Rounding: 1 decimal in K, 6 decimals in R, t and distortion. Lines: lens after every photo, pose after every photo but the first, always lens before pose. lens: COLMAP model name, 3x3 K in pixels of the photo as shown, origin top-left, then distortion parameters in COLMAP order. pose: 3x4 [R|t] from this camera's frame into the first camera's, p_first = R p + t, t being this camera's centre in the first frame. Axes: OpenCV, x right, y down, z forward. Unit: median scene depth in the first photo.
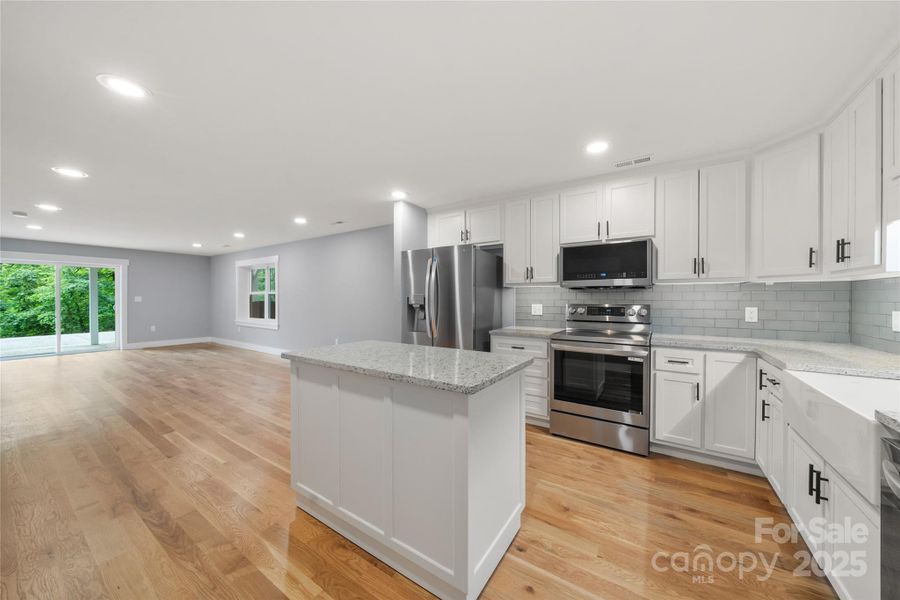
lens RADIAL K [[314.7, 0, 446.5], [0, 314.7, 301.1], [0, 0, 1]] dist [-0.000267, -0.000005]
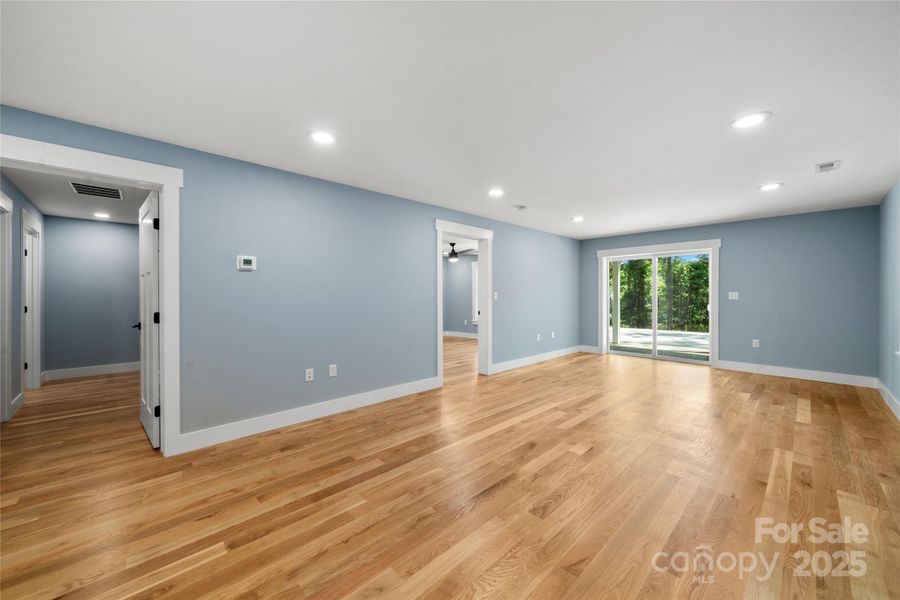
lens RADIAL K [[341.2, 0, 448.8], [0, 341.2, 295.3], [0, 0, 1]] dist [-0.000902, -0.000079]
pose [[-0.222505, 0.003724, -0.974924, -0.410946], [-0.001156, 0.999991, 0.004084, -0.025909], [0.974931, 0.002035, -0.222499, 1.597894]]
